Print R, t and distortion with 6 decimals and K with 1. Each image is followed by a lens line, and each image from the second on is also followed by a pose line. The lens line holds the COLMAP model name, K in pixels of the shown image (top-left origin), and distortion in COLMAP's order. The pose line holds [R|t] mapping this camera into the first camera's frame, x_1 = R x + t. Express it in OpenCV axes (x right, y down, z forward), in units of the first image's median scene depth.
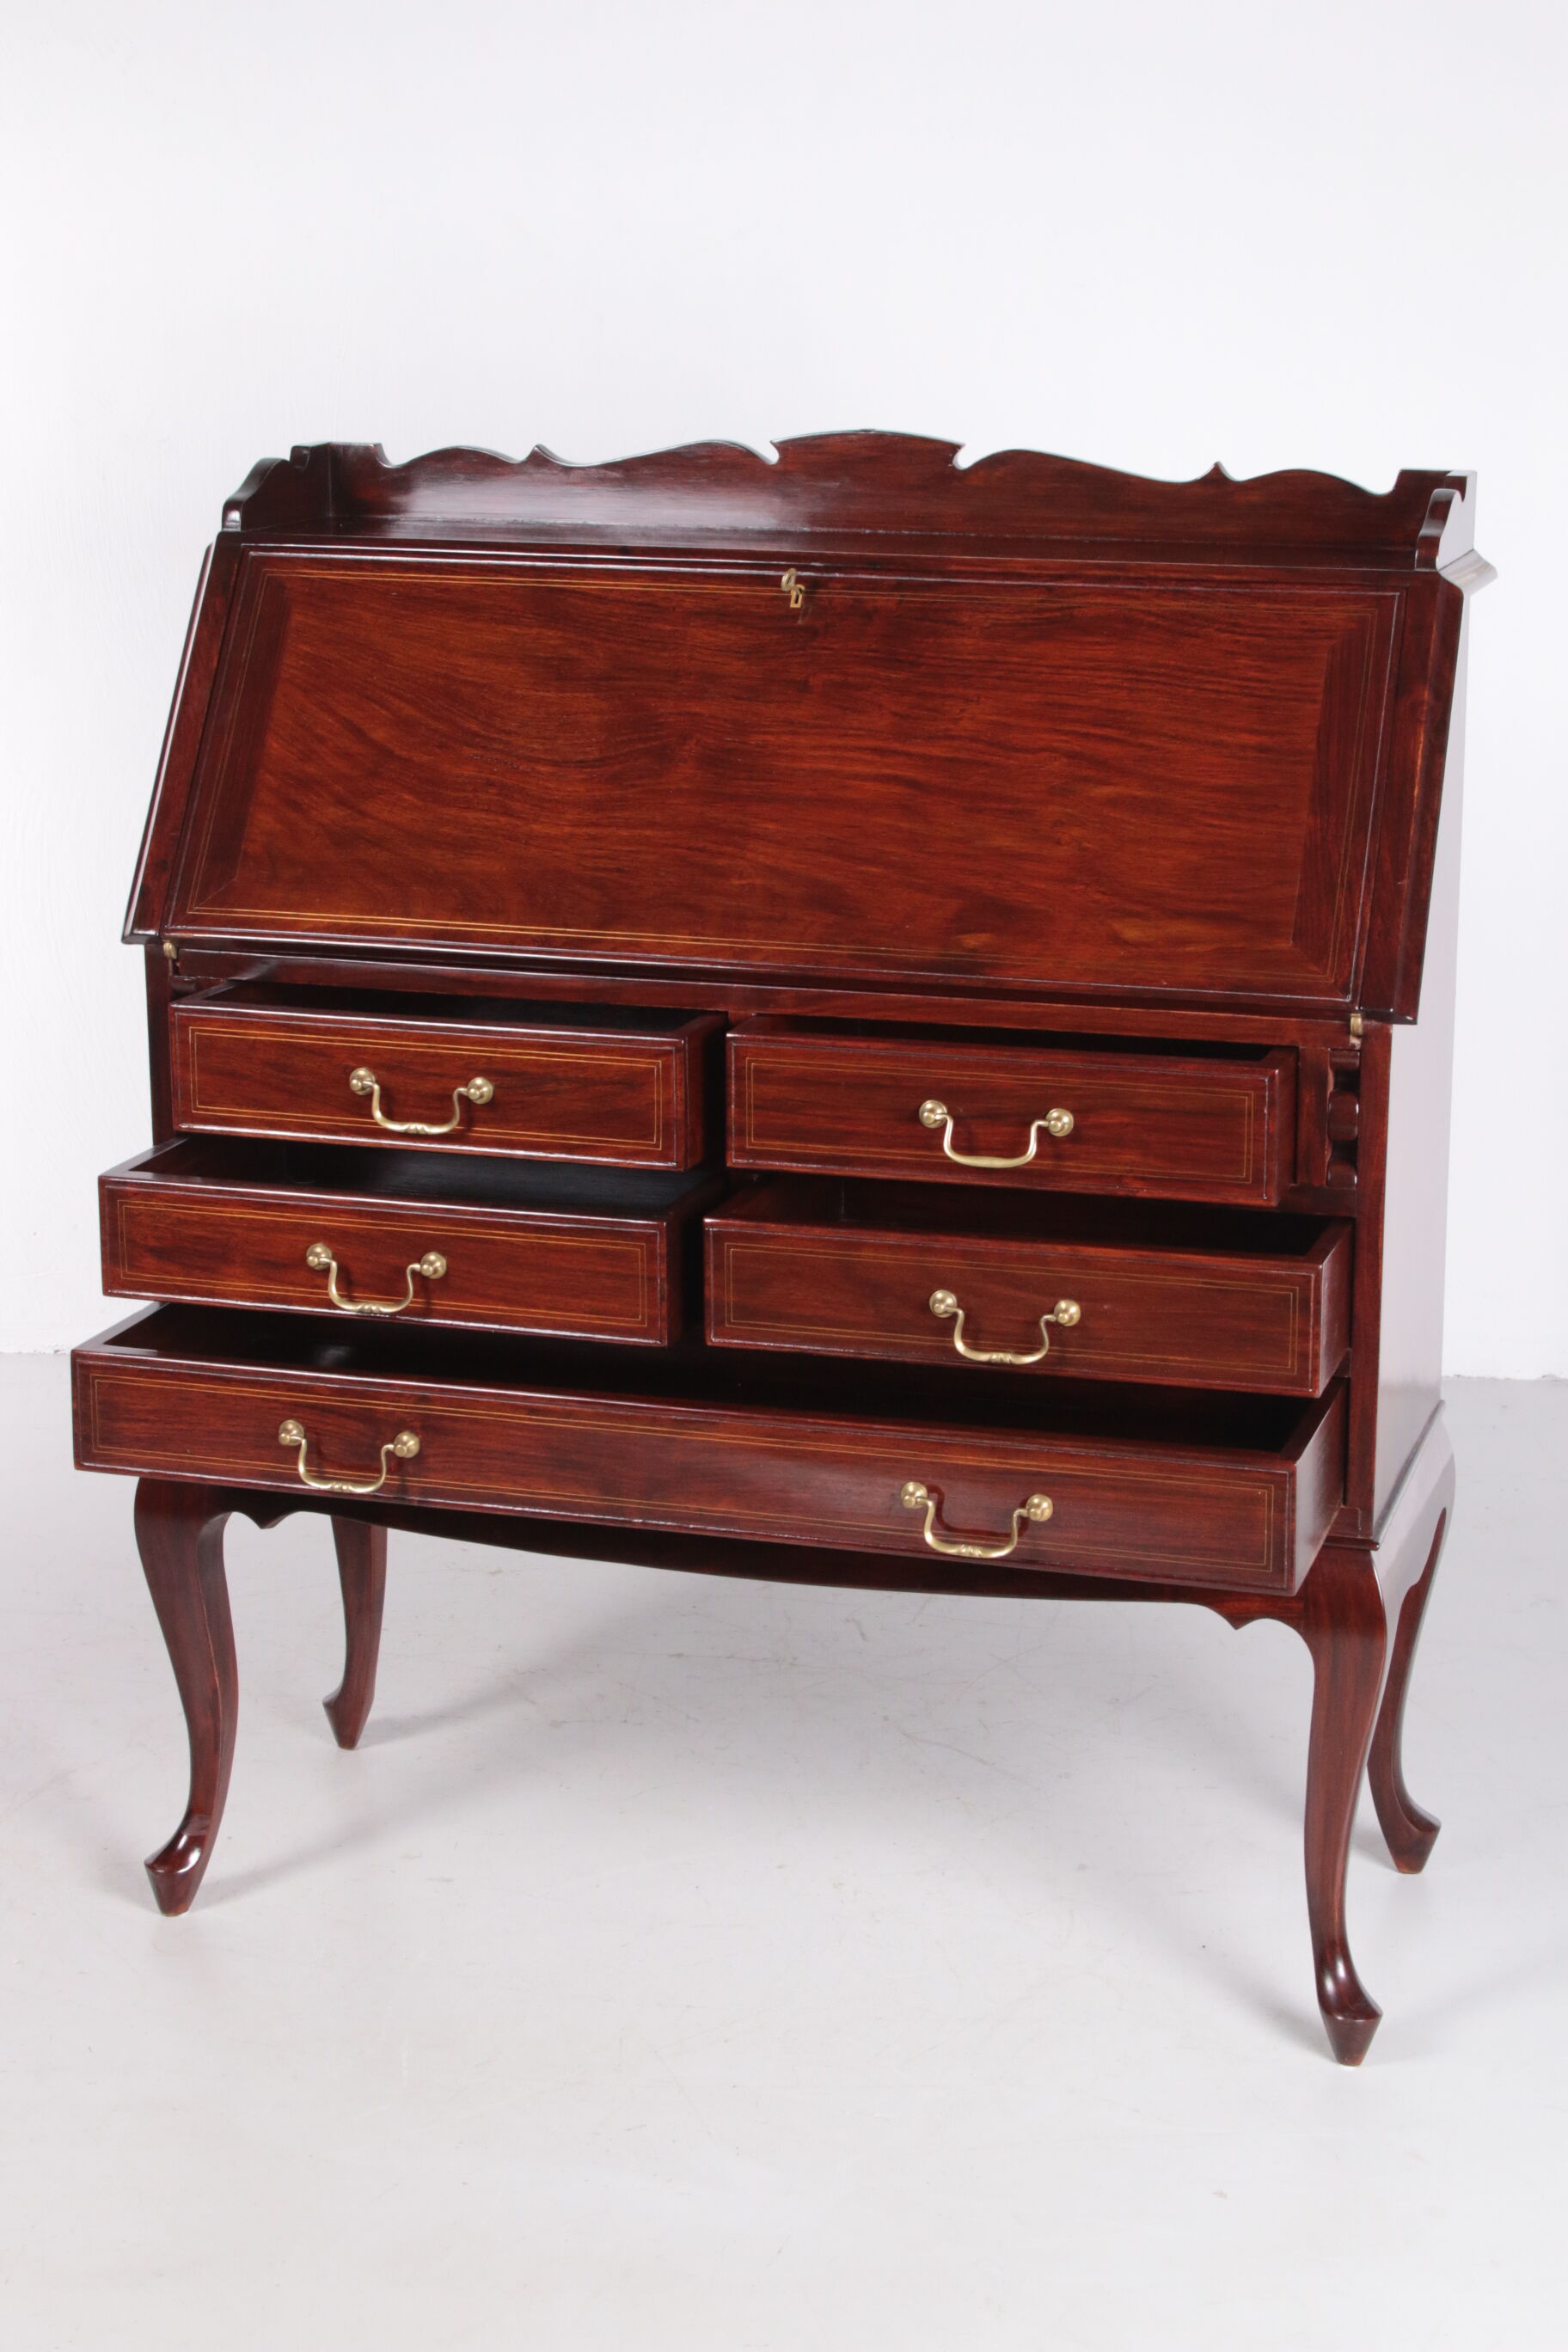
lens RADIAL K [[4143.8, 0, 778.9], [0, 4143.8, 1173.0], [0, 0, 1]] dist [0.034034, 0.000000]
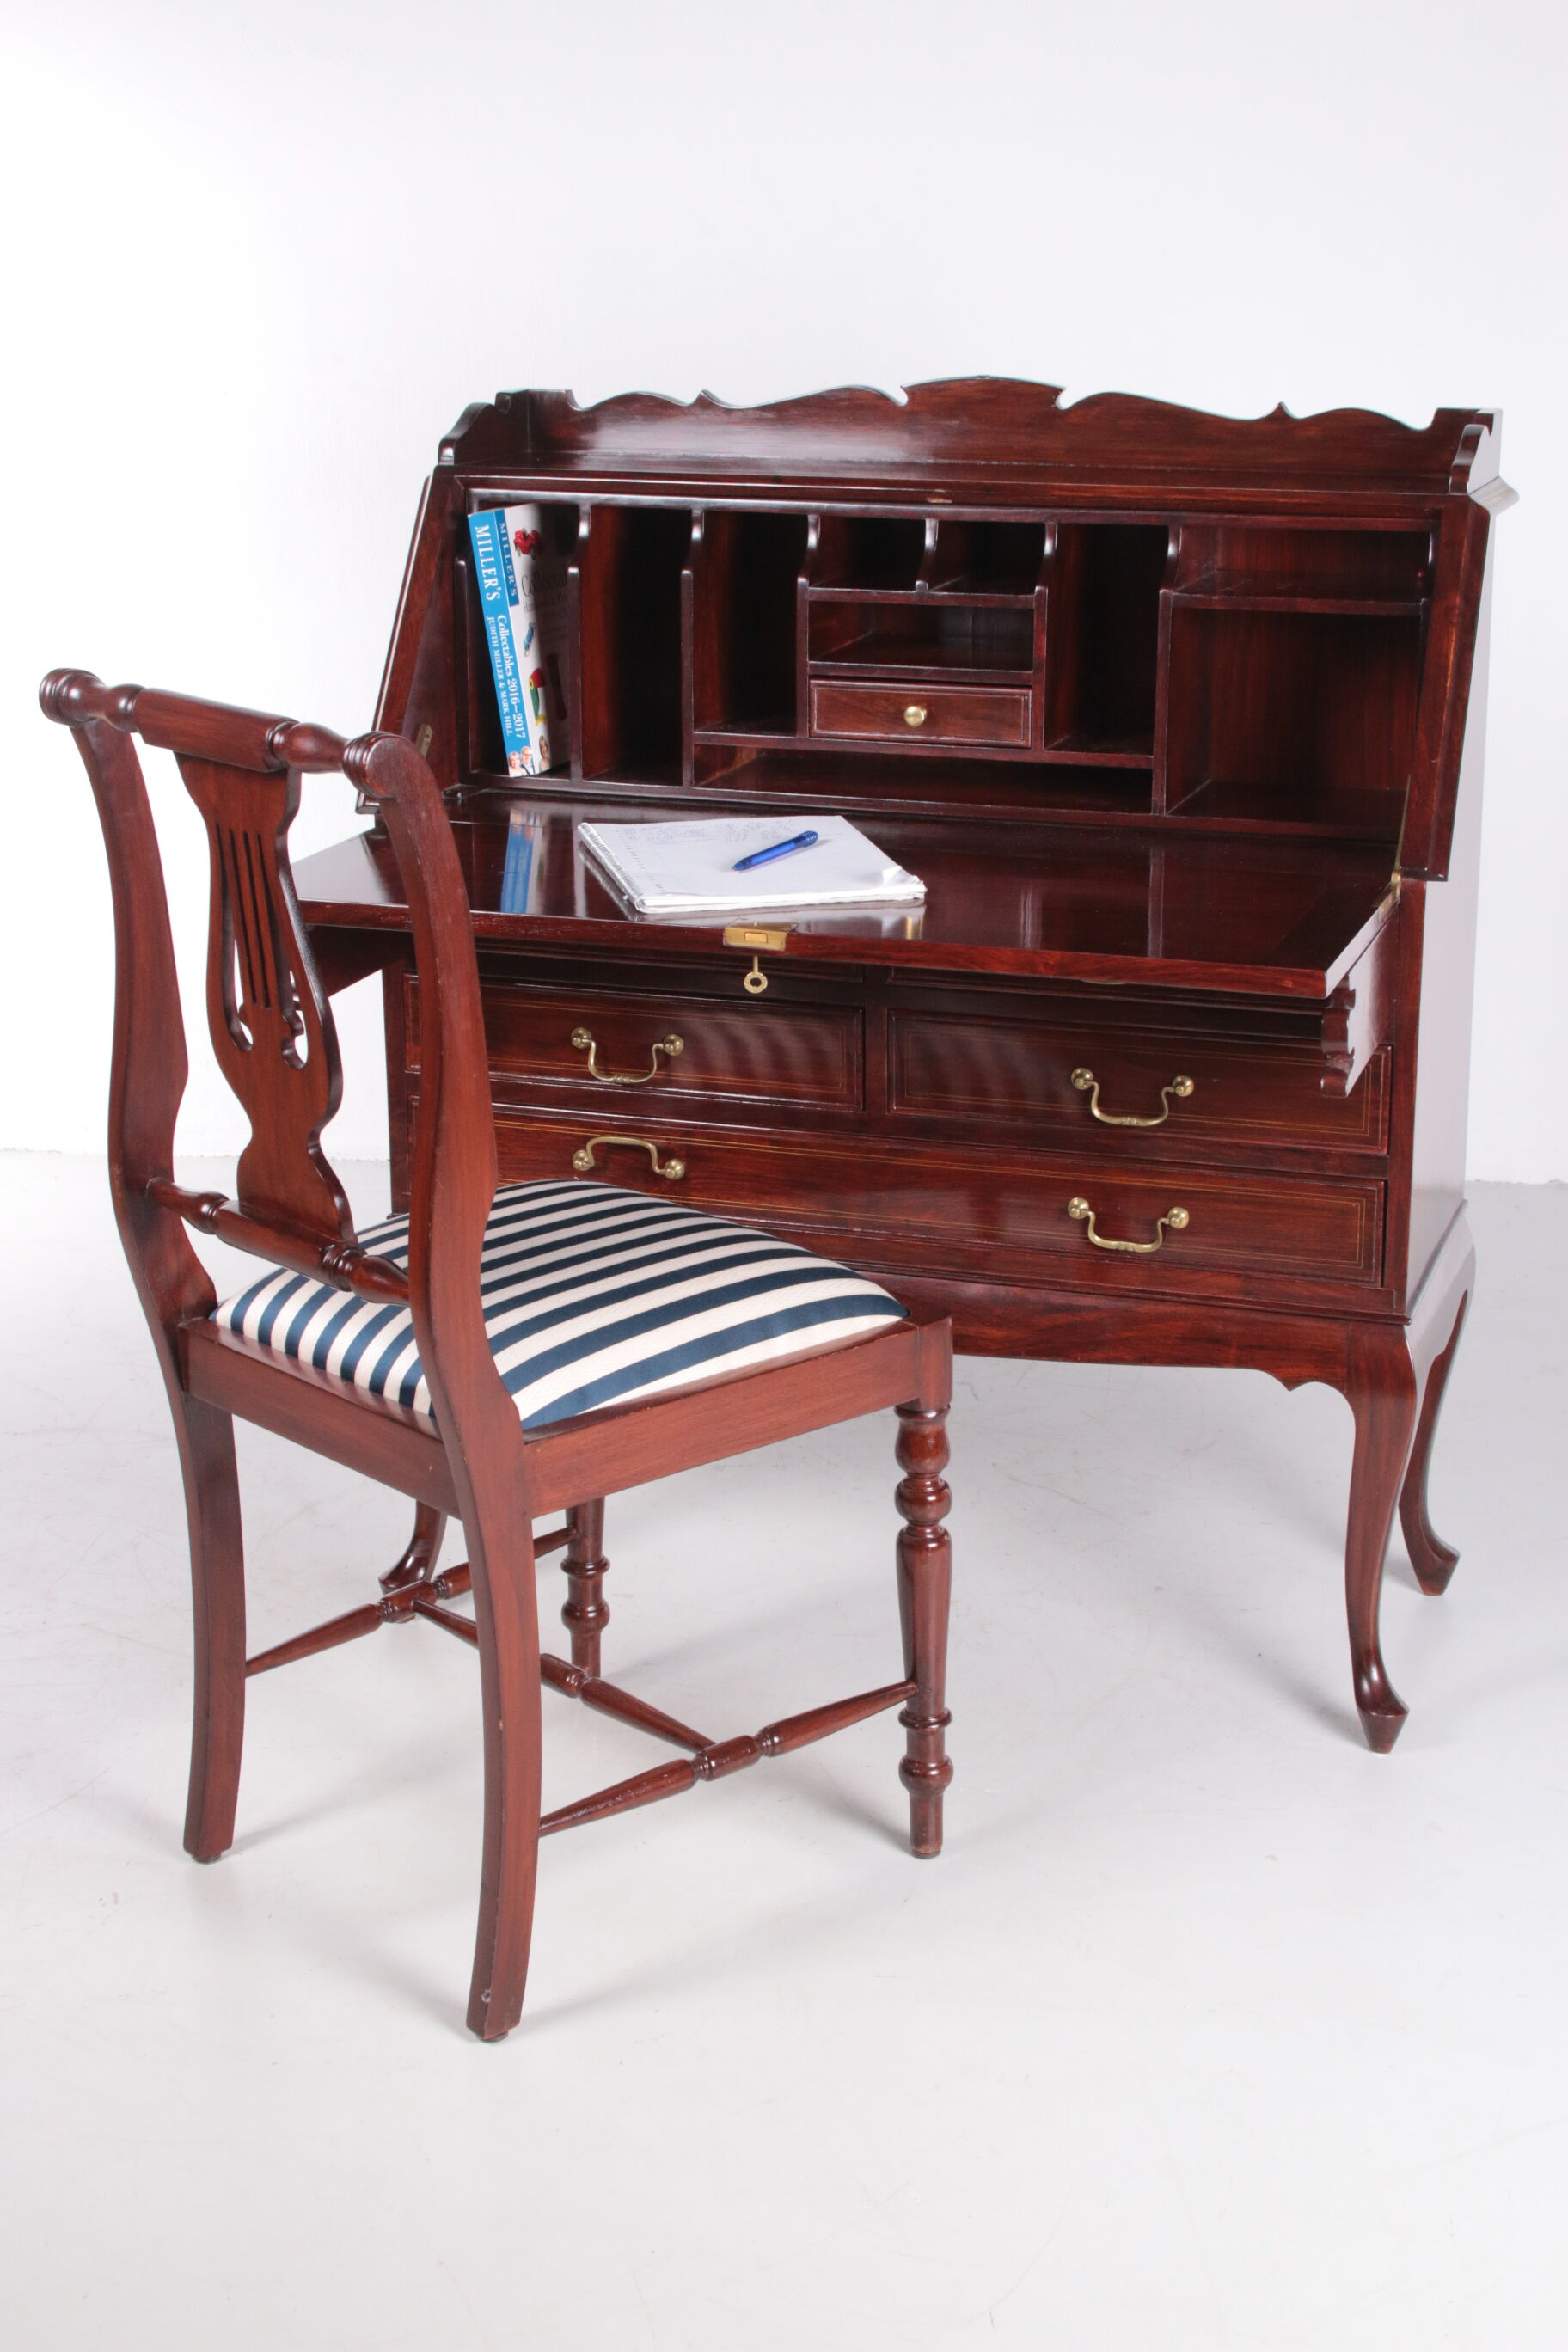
lens RADIAL K [[3488.2, 0, 787.0], [0, 3488.2, 1183.1], [0, 0, 1]] dist [-0.014515, 0.000000]
pose [[0.999433, 0.002360, -0.033582, -0.000603], [-0.000678, 0.998749, 0.049996, 0.000501], [0.033658, -0.049945, 0.998185, -0.001845]]
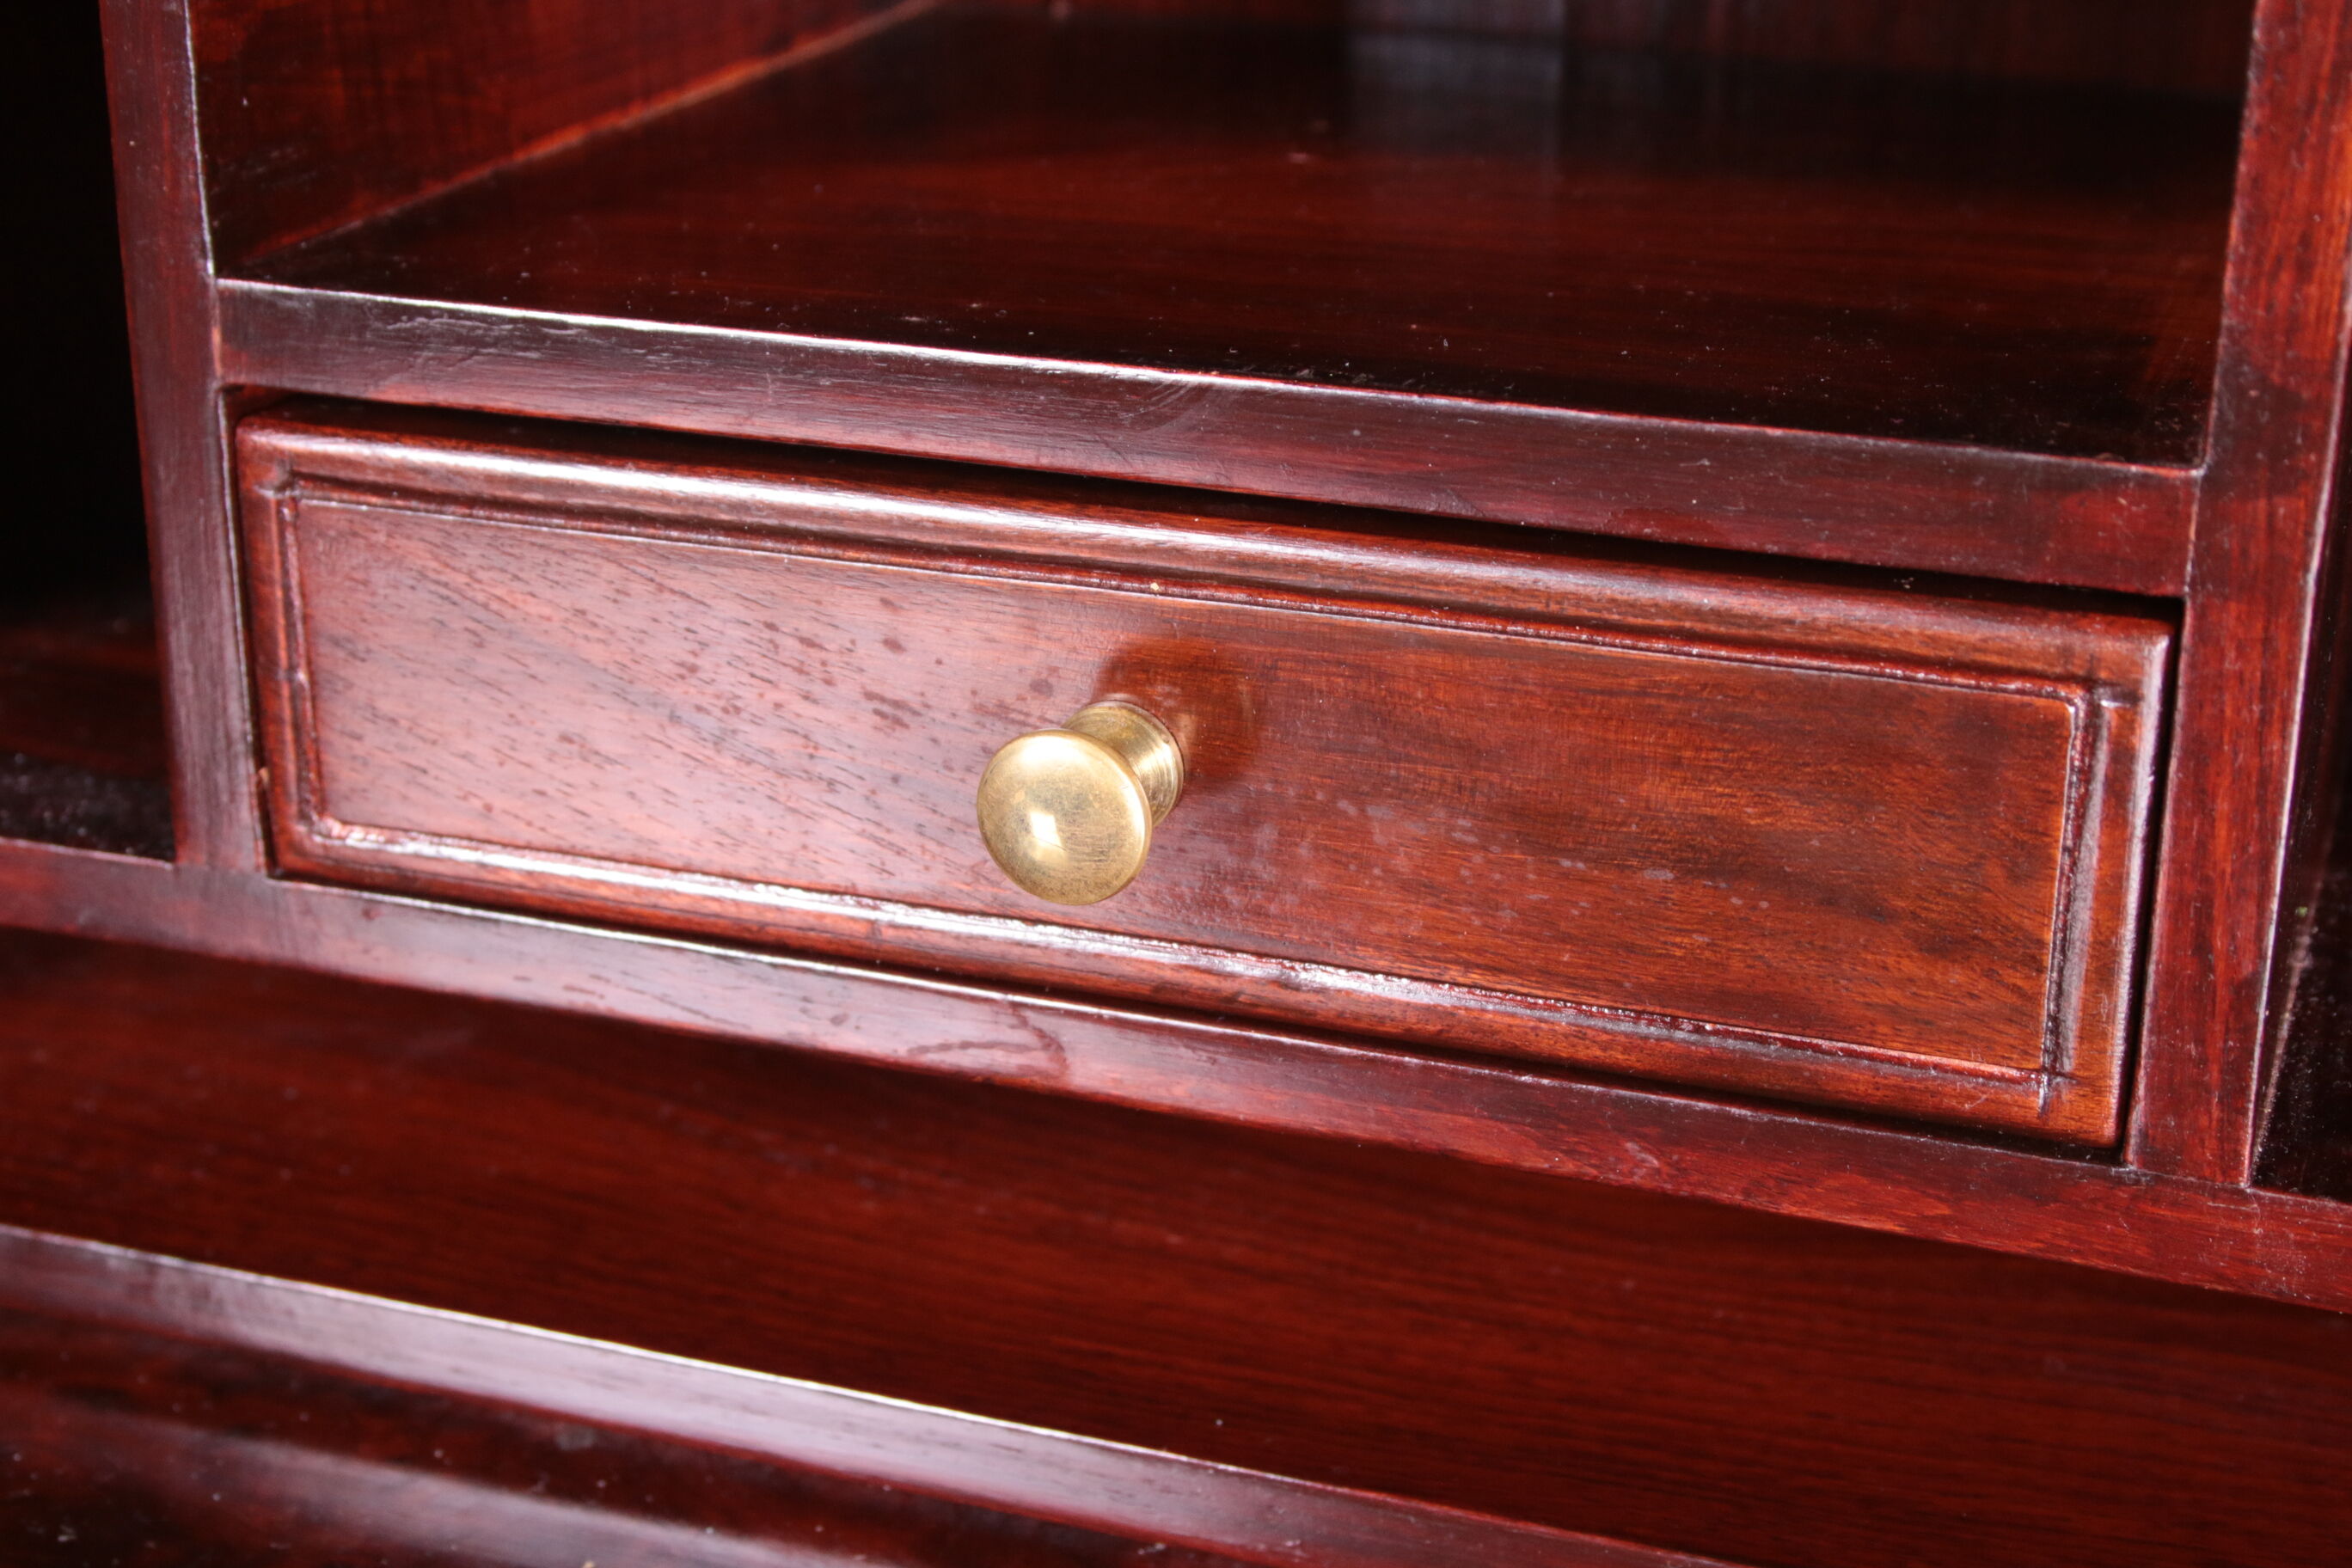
lens RADIAL K [[3897.3, 0, 1173.1], [0, 3897.3, 789.1], [0, 0, 1]] dist [-0.068524, 0.000000]
pose [[0.998217, 0.021239, -0.055775, 0.011829], [-0.015012, 0.993844, 0.109768, -0.093643], [0.057763, -0.108735, 0.992391, 0.844397]]
